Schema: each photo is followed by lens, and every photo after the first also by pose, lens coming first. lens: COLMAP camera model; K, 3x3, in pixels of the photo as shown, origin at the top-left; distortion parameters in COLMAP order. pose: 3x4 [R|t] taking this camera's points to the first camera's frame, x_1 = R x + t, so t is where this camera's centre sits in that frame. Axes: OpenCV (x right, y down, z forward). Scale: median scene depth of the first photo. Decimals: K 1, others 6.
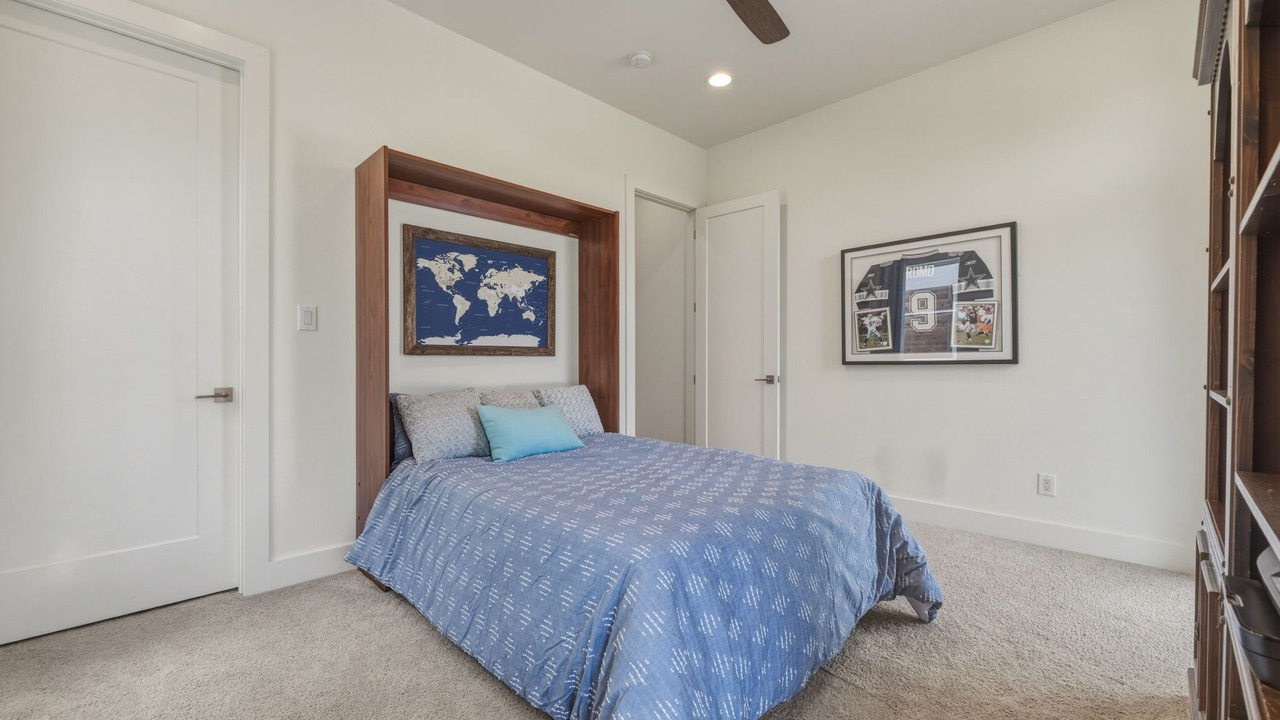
lens RADIAL K [[513.9, 0, 631.5], [0, 513.9, 359.2], [0, 0, 1]] dist [-0.001015, 0.000295]
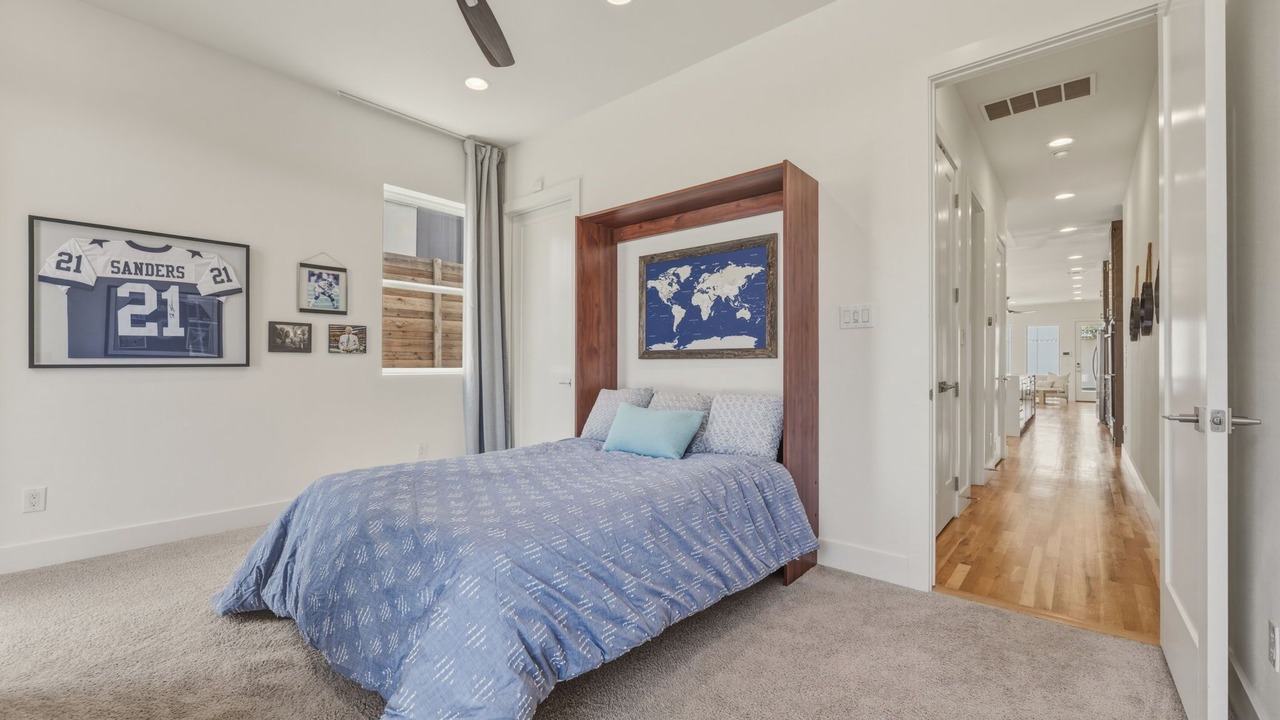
lens RADIAL K [[513.9, 0, 631.5], [0, 513.9, 359.2], [0, 0, 1]] dist [-0.001015, 0.000295]
pose [[0.089477, -0.009630, -0.995942, 0.730570], [0.002875, 0.999952, -0.009410, 0.003281], [0.995985, -0.002021, 0.089500, 0.764401]]
